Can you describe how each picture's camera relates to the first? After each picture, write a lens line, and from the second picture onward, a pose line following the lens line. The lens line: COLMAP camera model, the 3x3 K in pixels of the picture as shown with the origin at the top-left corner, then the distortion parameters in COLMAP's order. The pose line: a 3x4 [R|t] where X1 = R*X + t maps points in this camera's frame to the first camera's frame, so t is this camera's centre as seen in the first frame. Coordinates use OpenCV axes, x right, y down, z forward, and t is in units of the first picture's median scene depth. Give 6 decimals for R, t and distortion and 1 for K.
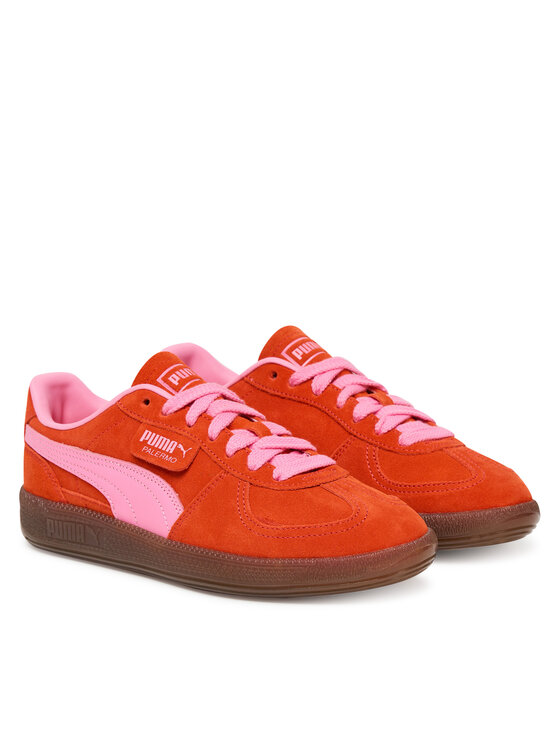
lens RADIAL K [[2188.0, 0, 280.0], [0, 2188.0, 373.0], [0, 0, 1]] dist [0.019010, -0.238348]
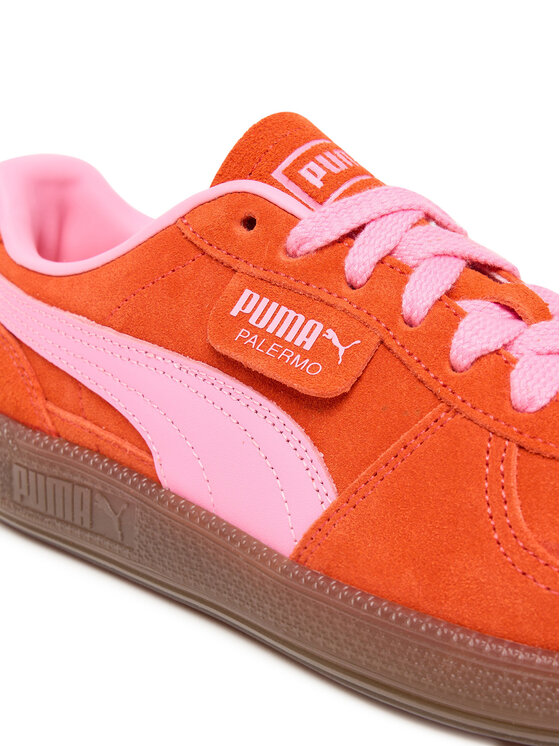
lens RADIAL K [[1491.4, 0, 280.0], [0, 1491.4, 373.0], [0, 0, 1]] dist [0.025598, 0.034300]
pose [[0.998441, 0.050730, 0.023280, -0.060505], [-0.052850, 0.993389, 0.101911, 0.012465], [-0.017956, -0.102983, 0.994521, 0.712074]]
